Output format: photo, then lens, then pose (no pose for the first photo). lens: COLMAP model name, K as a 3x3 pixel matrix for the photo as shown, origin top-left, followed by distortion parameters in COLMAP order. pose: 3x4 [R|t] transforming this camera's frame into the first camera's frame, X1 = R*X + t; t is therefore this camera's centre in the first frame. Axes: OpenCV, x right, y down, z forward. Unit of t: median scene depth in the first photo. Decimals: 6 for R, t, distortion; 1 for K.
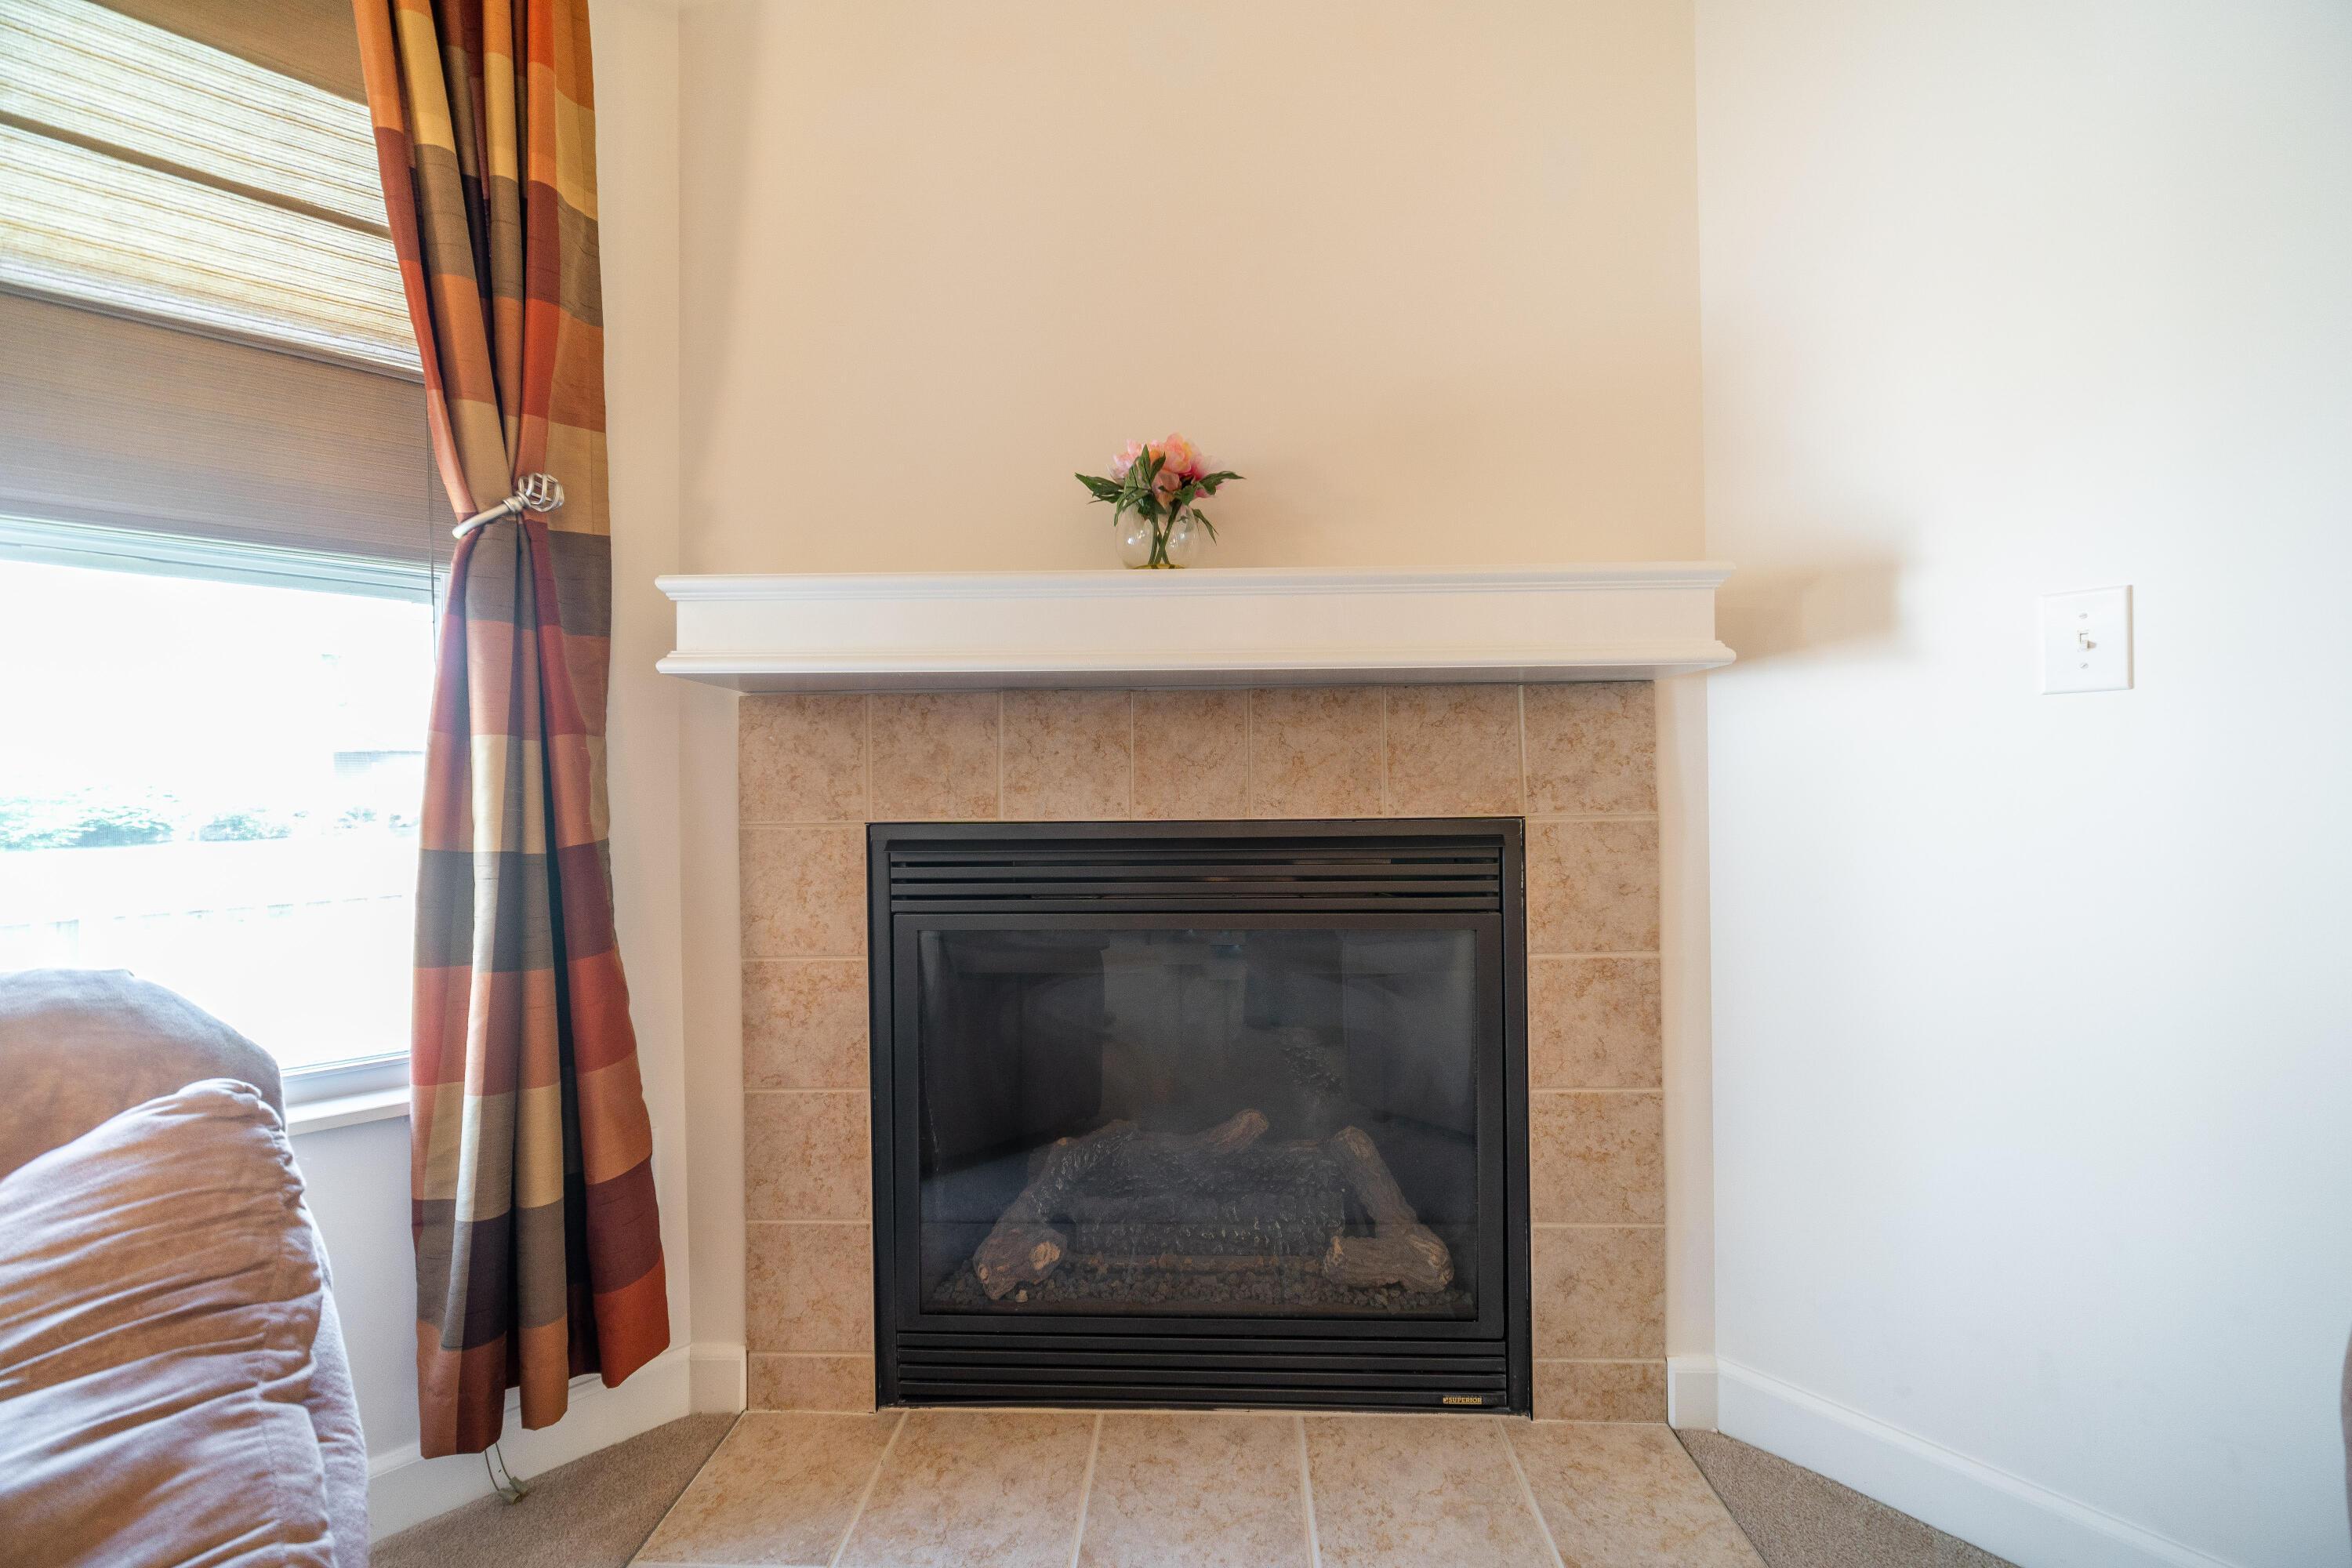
lens RADIAL K [[932.3, 0, 1177.5], [0, 932.3, 789.2], [0, 0, 1]] dist [-0.002187, -0.000167]
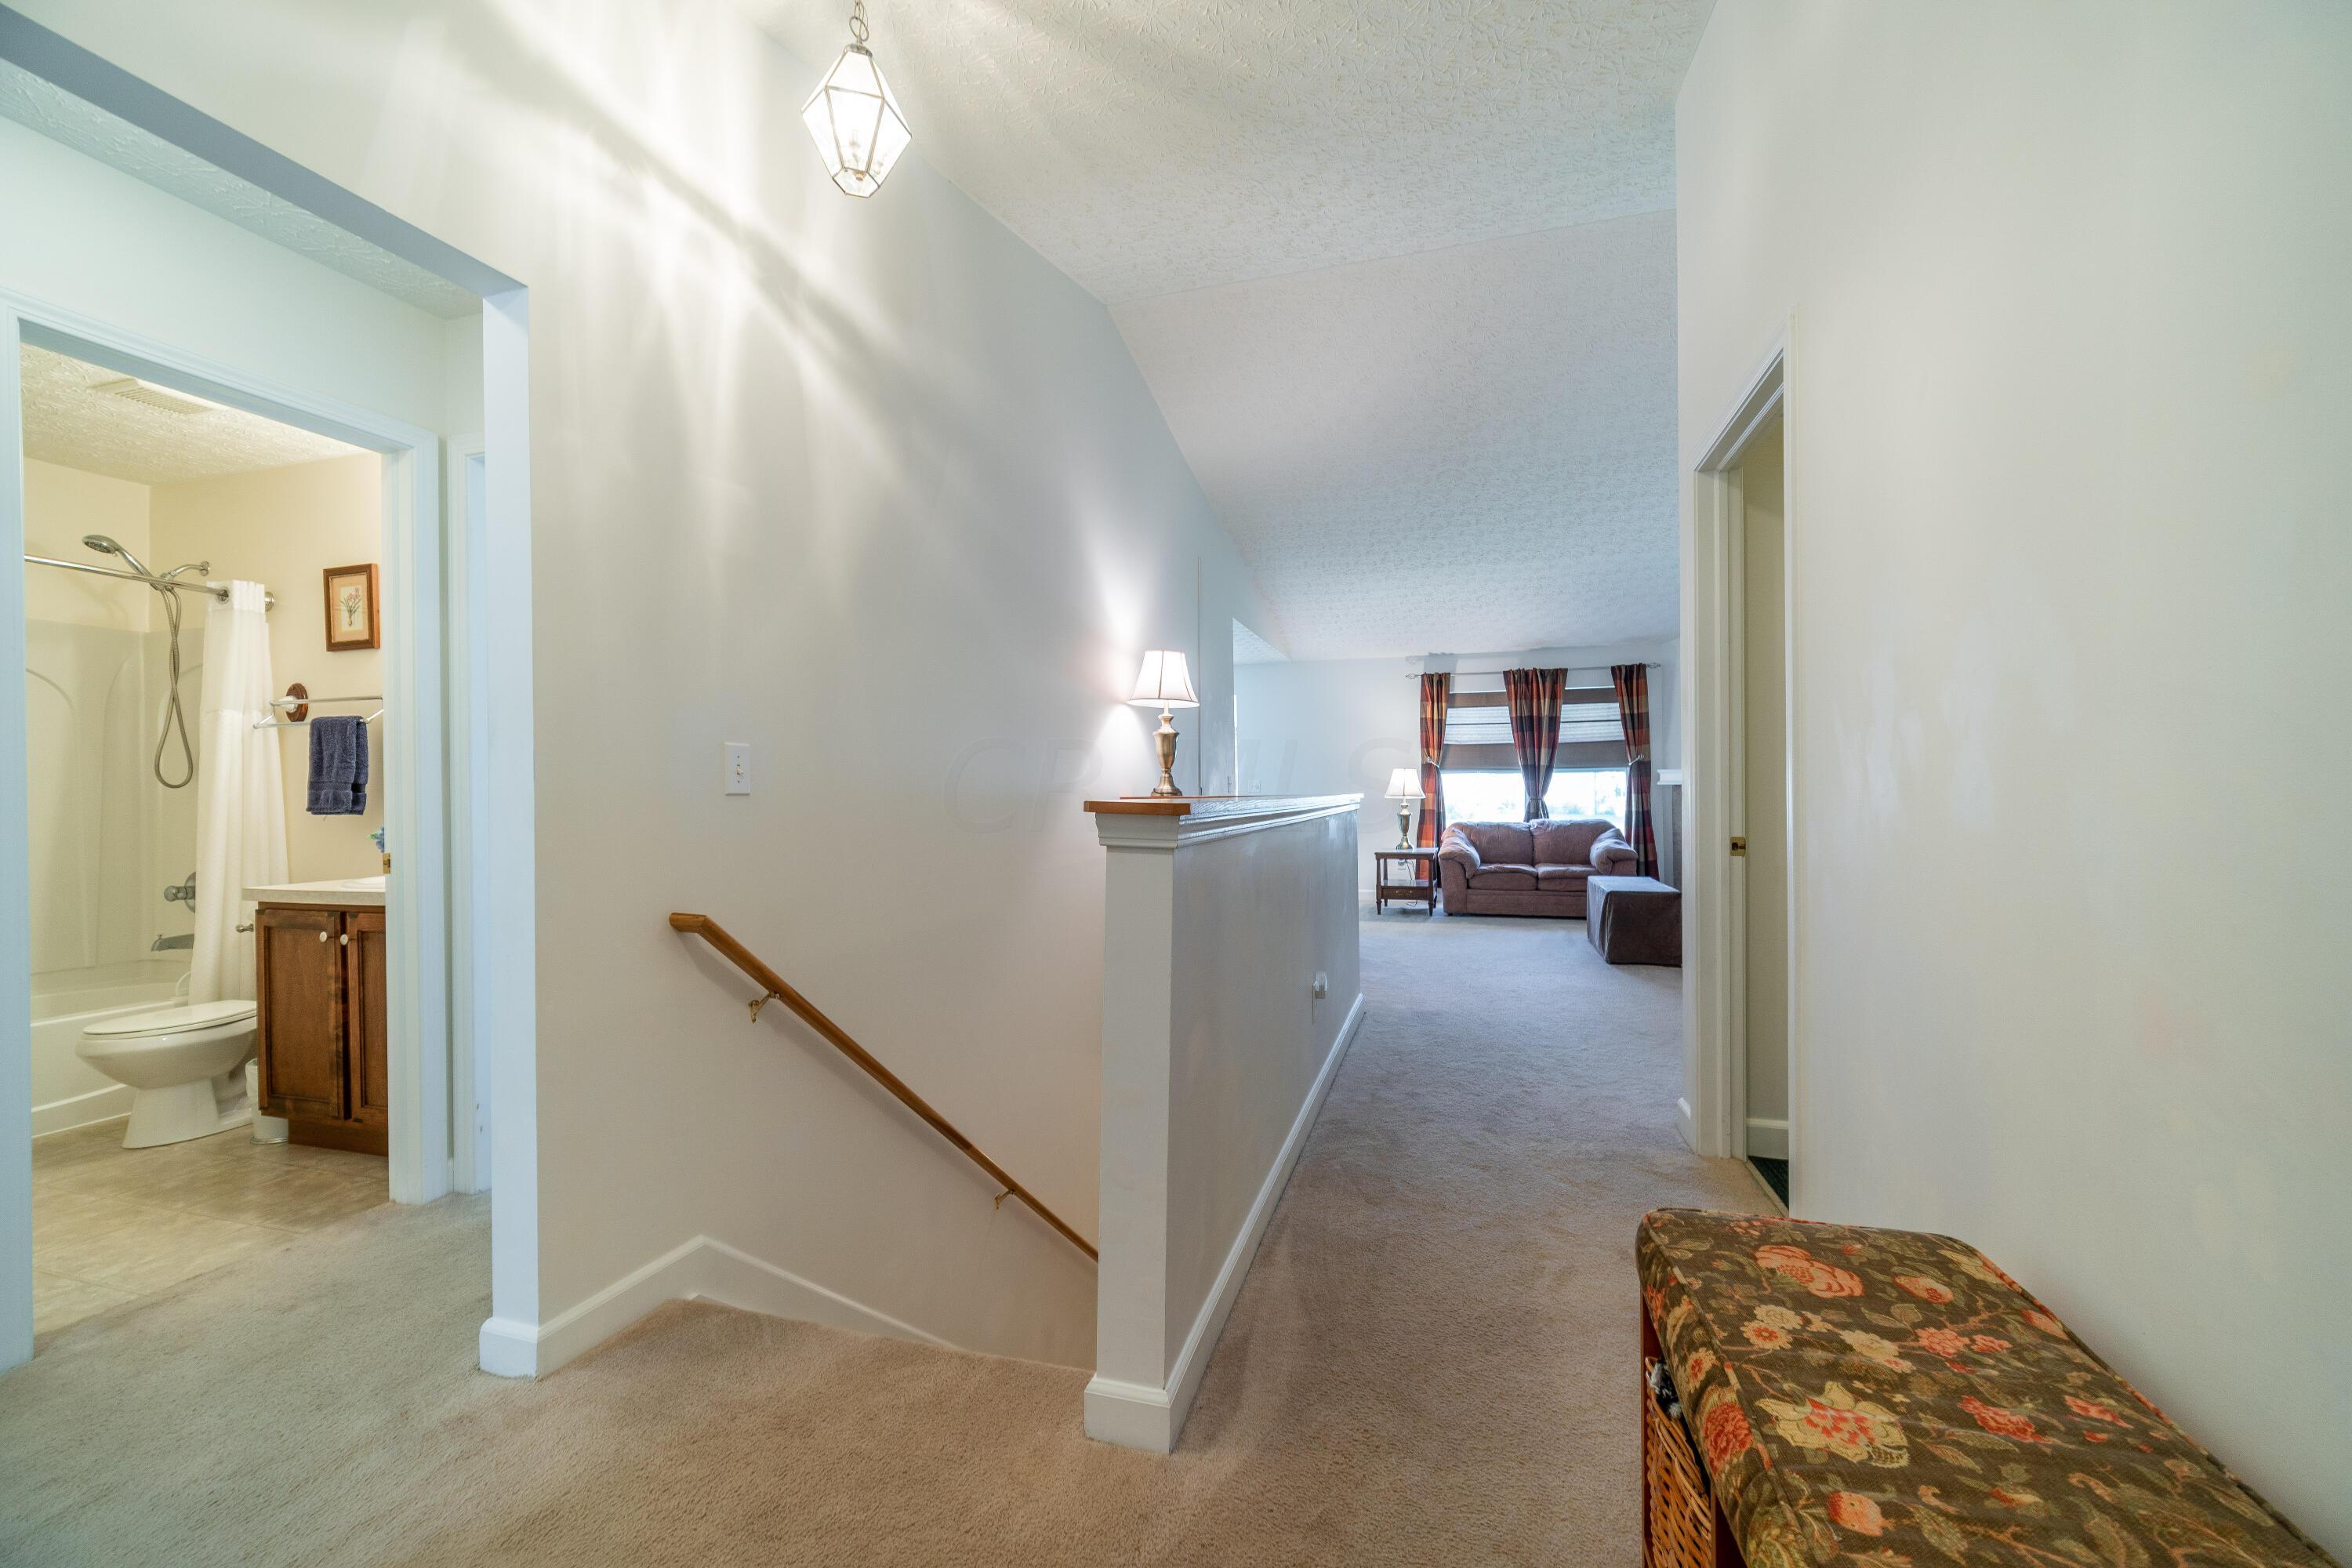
lens RADIAL K [[932.3, 0, 1177.5], [0, 932.3, 789.2], [0, 0, 1]] dist [-0.002187, -0.000167]
pose [[0.502124, 0.001738, -0.864794, 3.335727], [0.006940, 0.999958, 0.006039, -0.145004], [0.864768, -0.009034, 0.502091, -5.093018]]
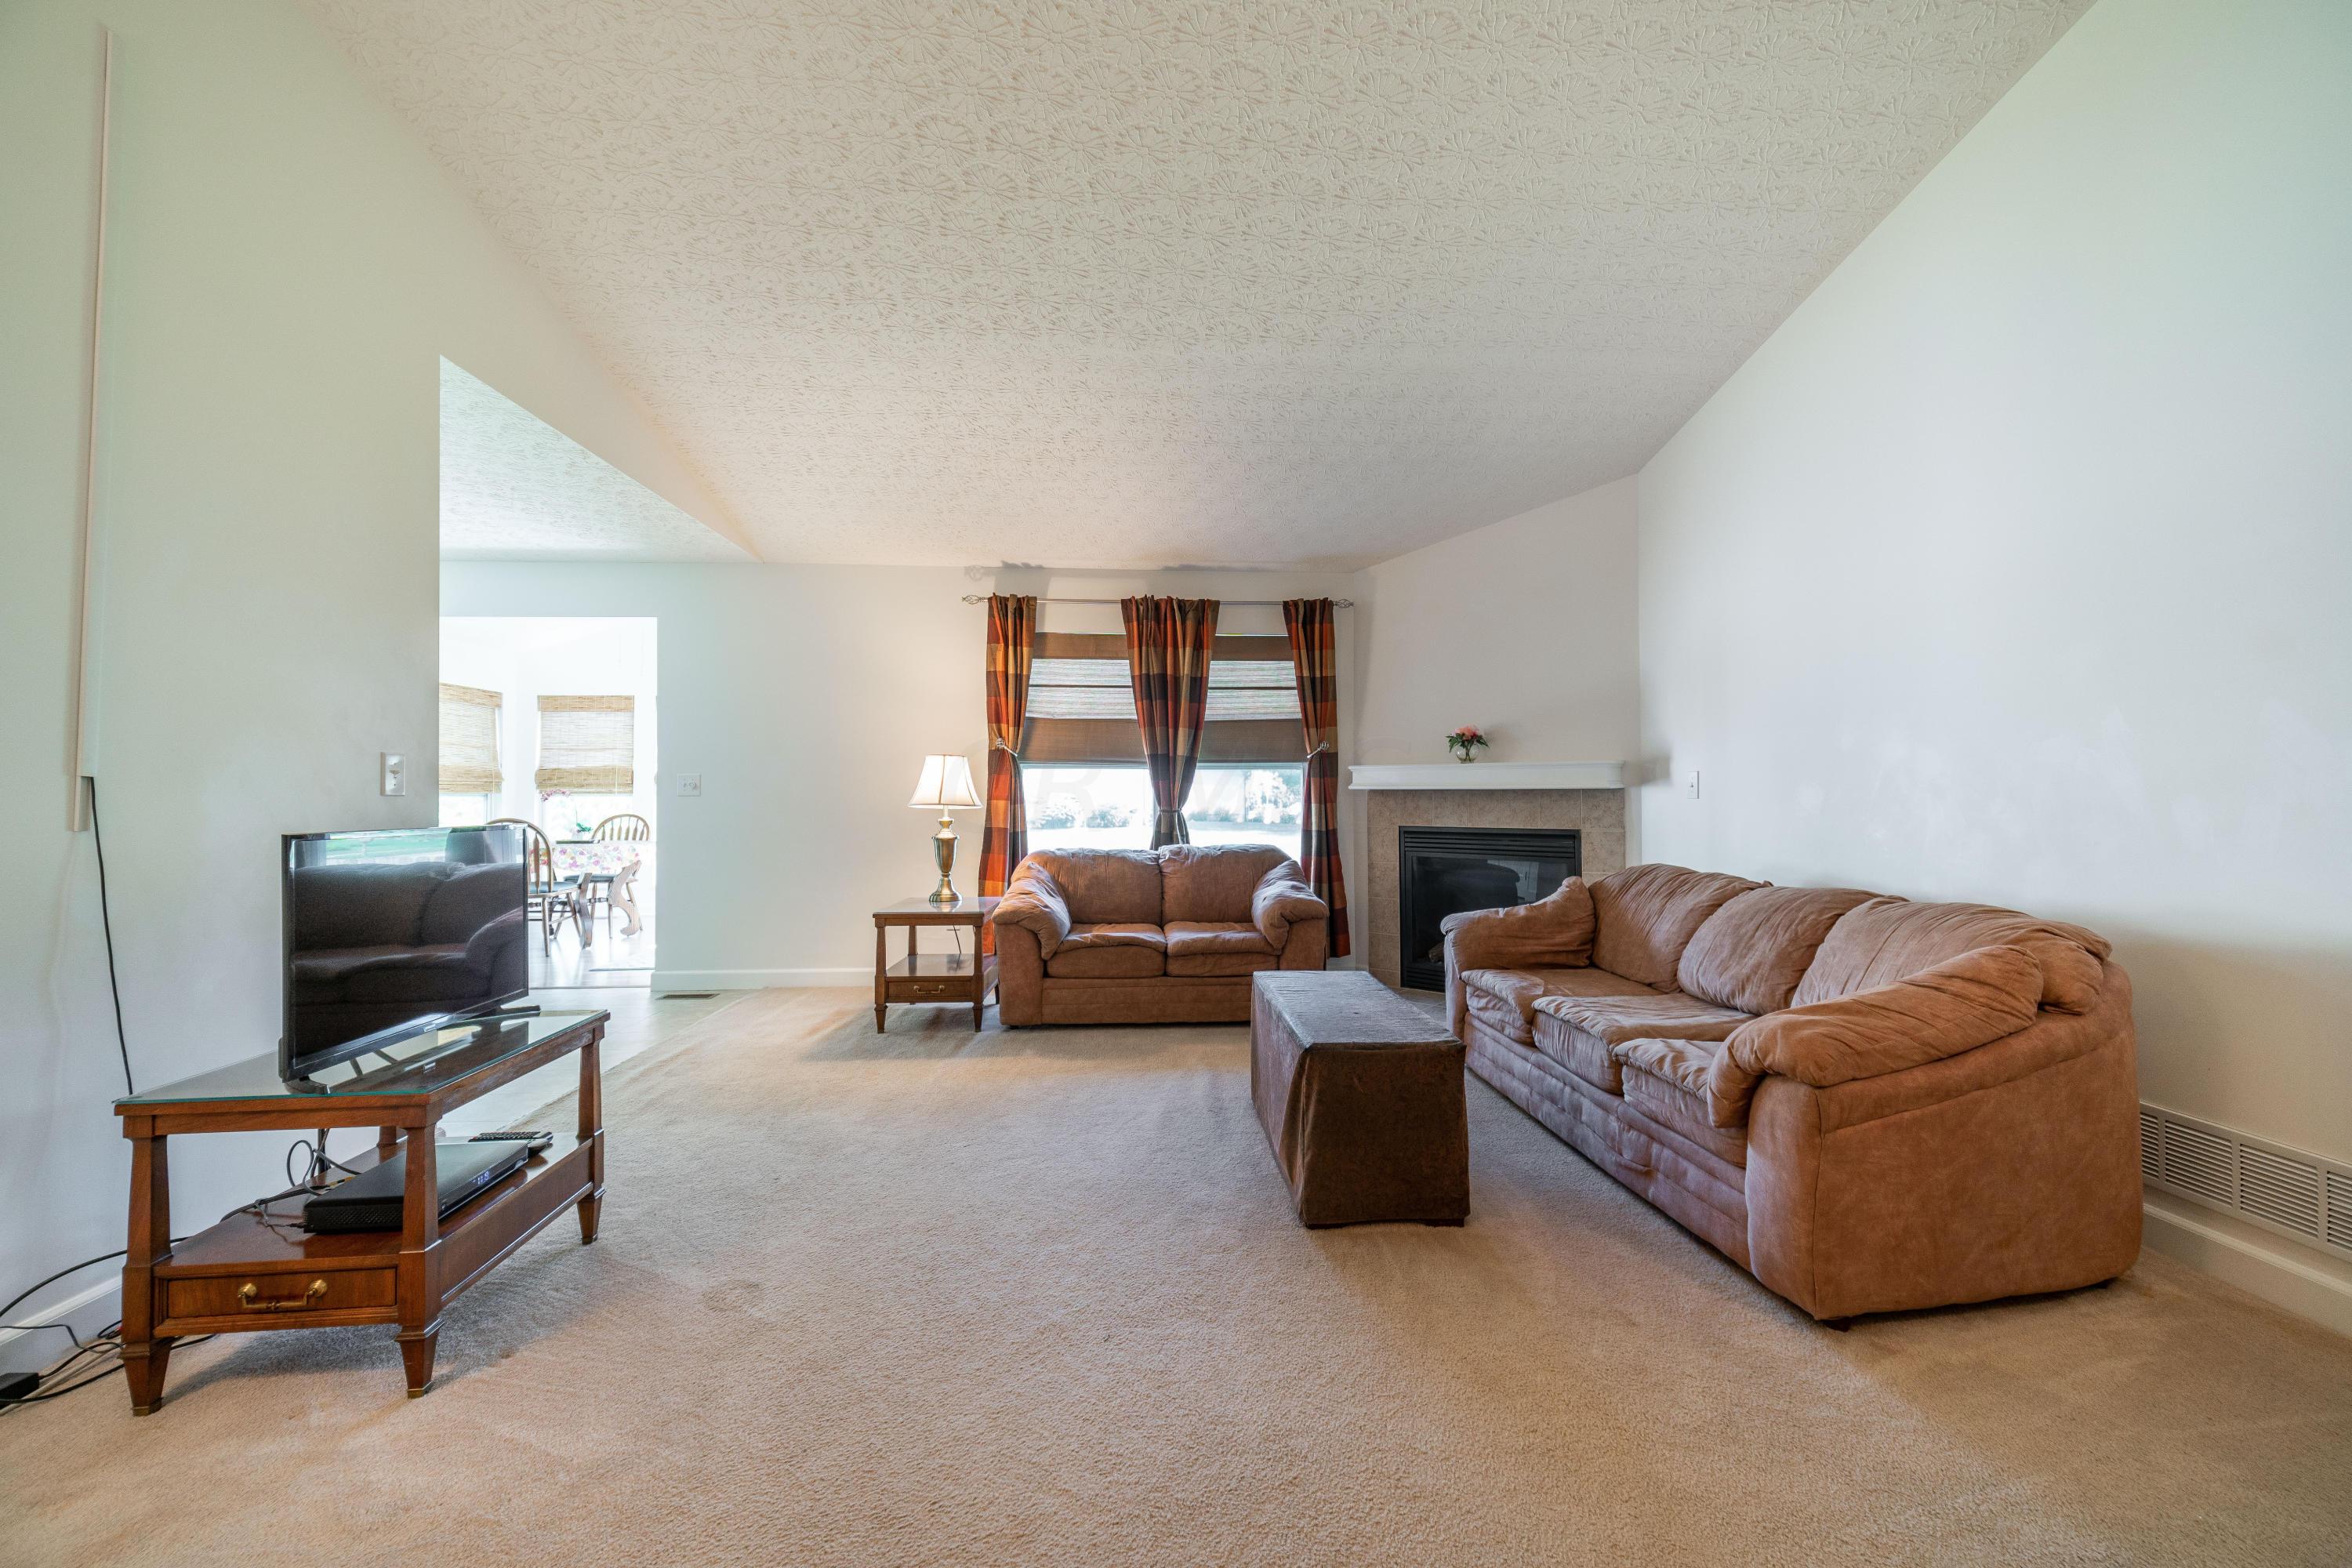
lens RADIAL K [[932.3, 0, 1177.5], [0, 932.3, 789.2], [0, 0, 1]] dist [-0.002187, -0.000167]
pose [[0.771014, 0.002955, -0.636812, 1.470840], [-0.006117, 0.999977, -0.002766, -0.102200], [0.636789, 0.006028, 0.771014, -2.637891]]
